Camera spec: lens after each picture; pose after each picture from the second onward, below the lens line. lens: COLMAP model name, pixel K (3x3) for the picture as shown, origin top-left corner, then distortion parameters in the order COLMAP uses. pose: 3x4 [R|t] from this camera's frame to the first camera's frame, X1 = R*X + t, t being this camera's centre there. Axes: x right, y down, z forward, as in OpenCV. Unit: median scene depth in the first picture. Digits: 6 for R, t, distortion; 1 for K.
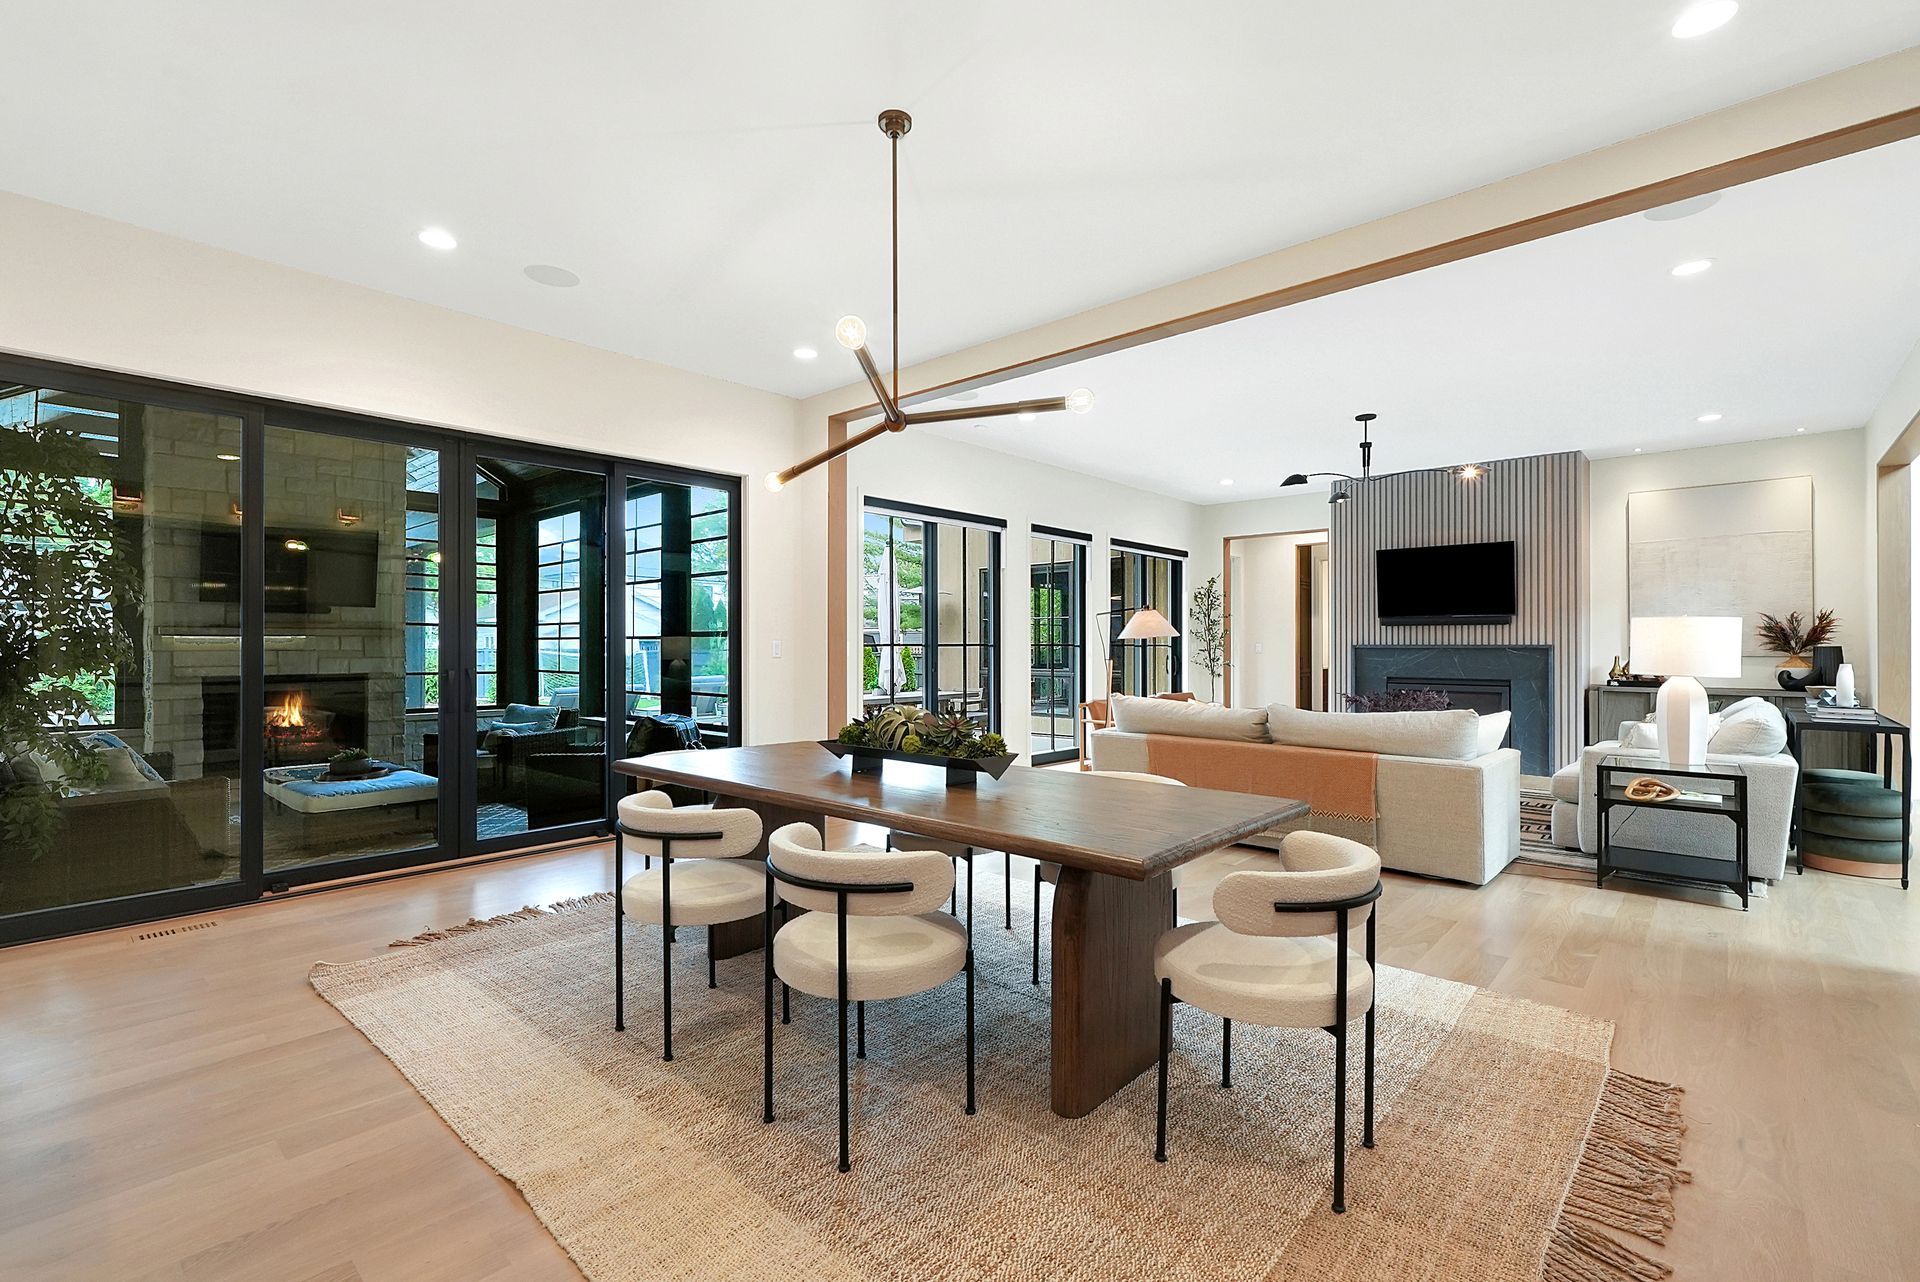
lens RADIAL K [[847.2, 0, 960.0], [0, 847.2, 641.0], [0, 0, 1]] dist [0.003900, 0.000503]
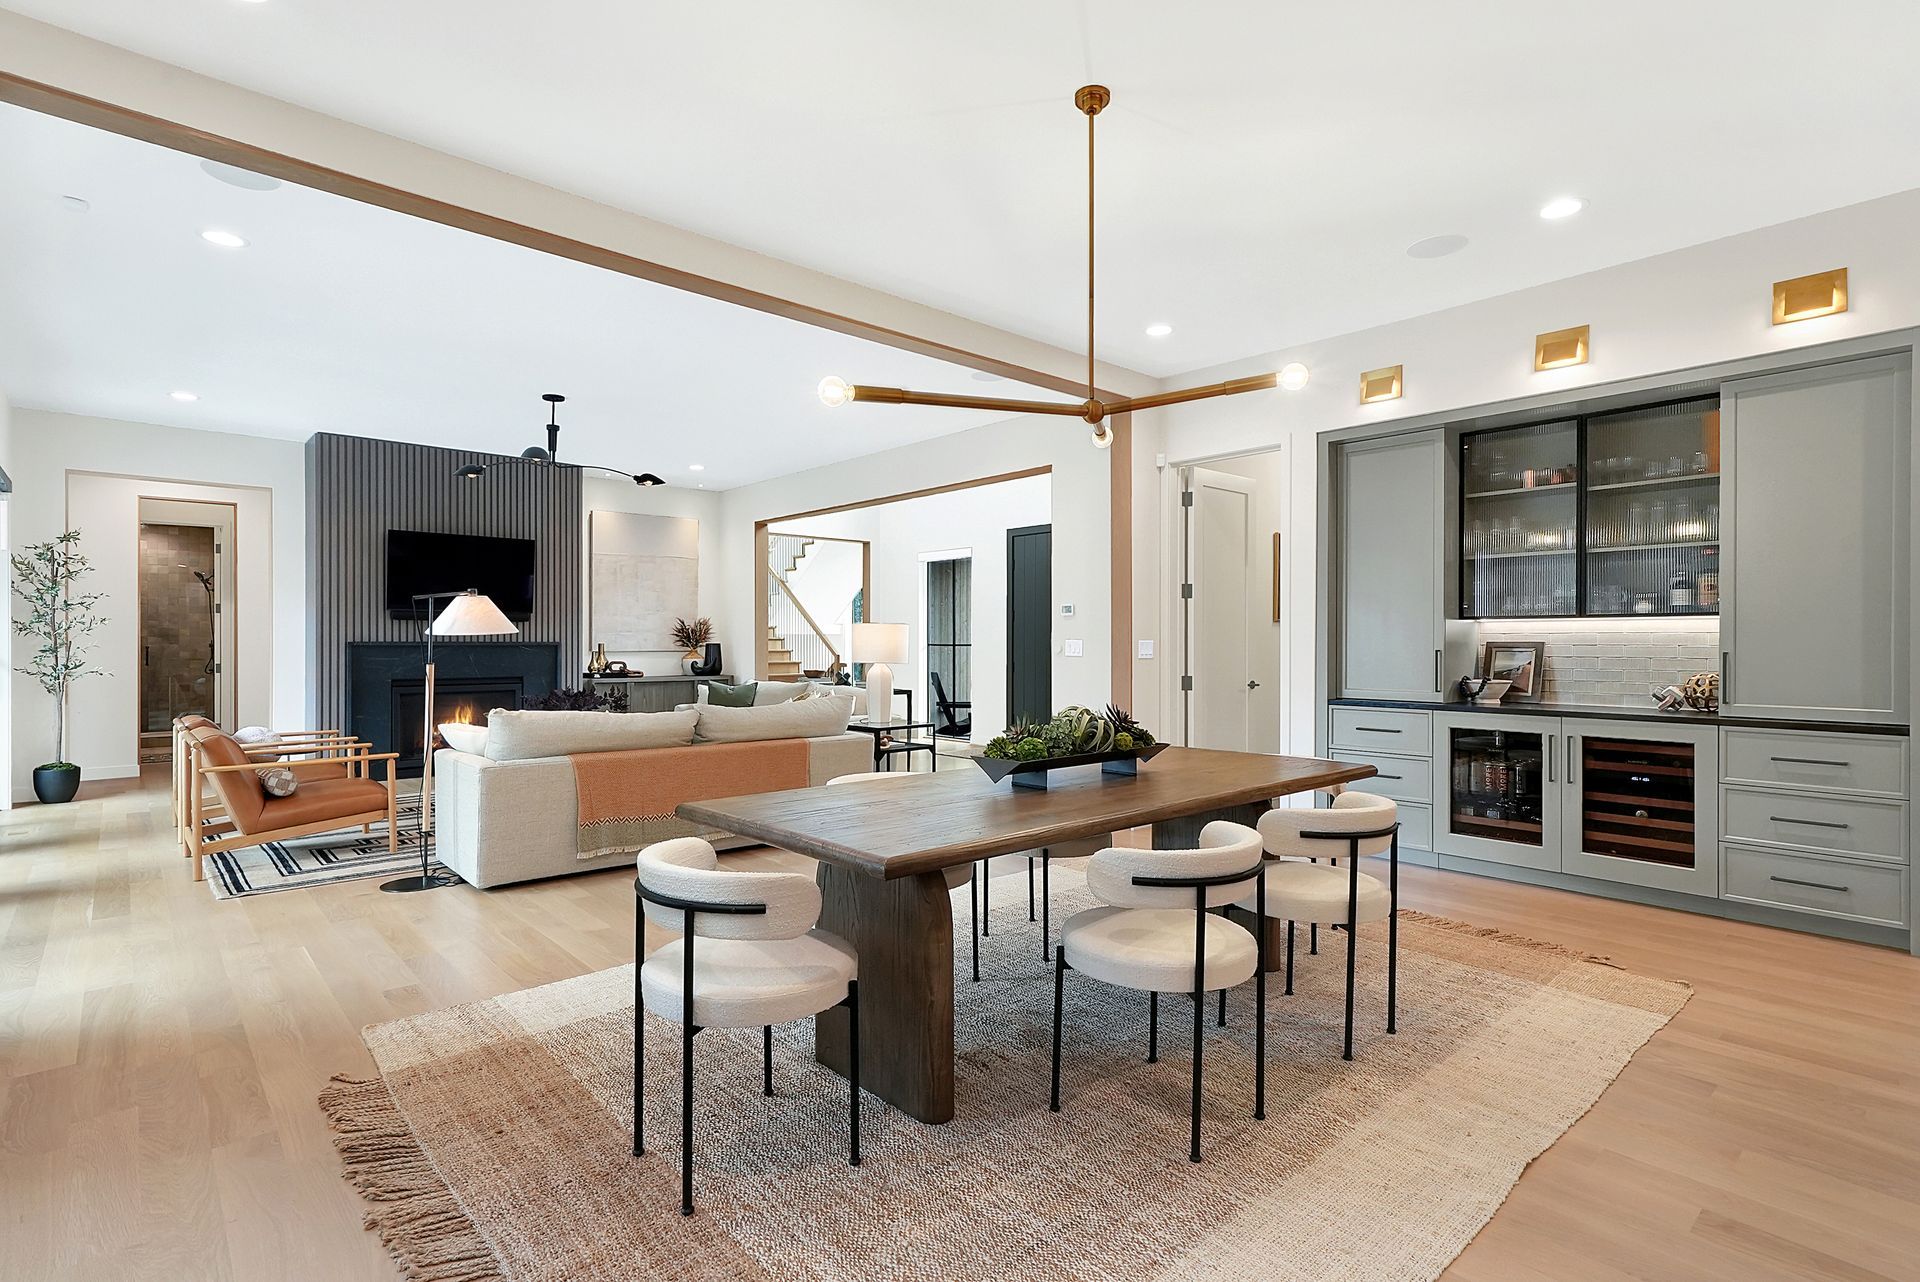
lens RADIAL K [[930.7, 0, 960.0], [0, 930.7, 641.0], [0, 0, 1]] dist [0.009950, -0.000026]
pose [[0.110173, 0.000613, 0.993912, -0.679780], [-0.005418, 0.999985, -0.000016, 0.001125], [-0.993898, -0.005383, 0.110174, 0.611884]]
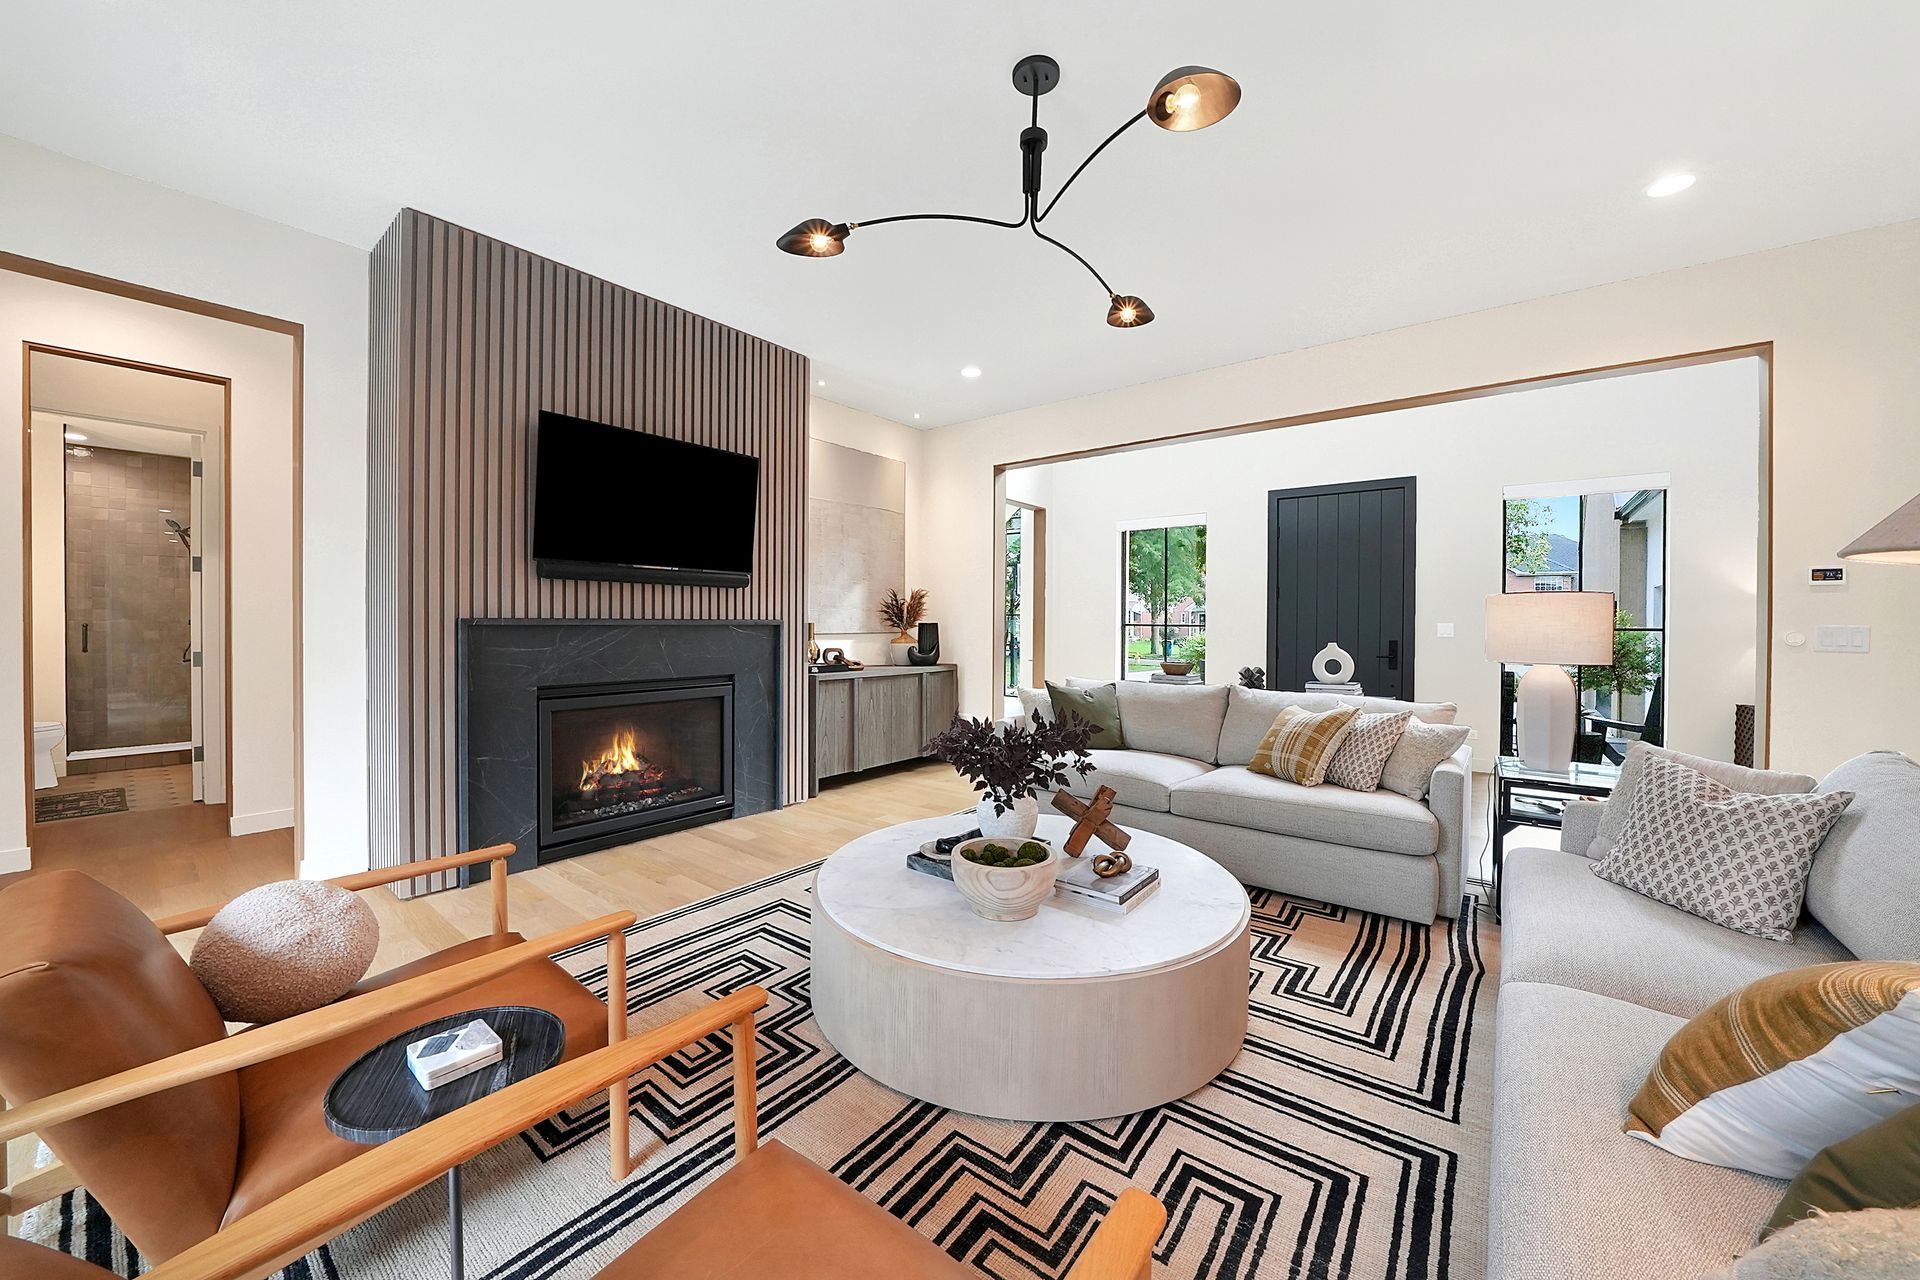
lens RADIAL K [[688.0, 0, 959.7], [0, 688.0, 621.8], [0, 0, 1]] dist [-0.022295, 0.000111]
pose [[-0.060560, -0.004073, 0.998156, 0.207926], [-0.013573, 0.999903, 0.003257, 0.003656], [-0.998072, -0.013350, -0.060610, 1.466282]]
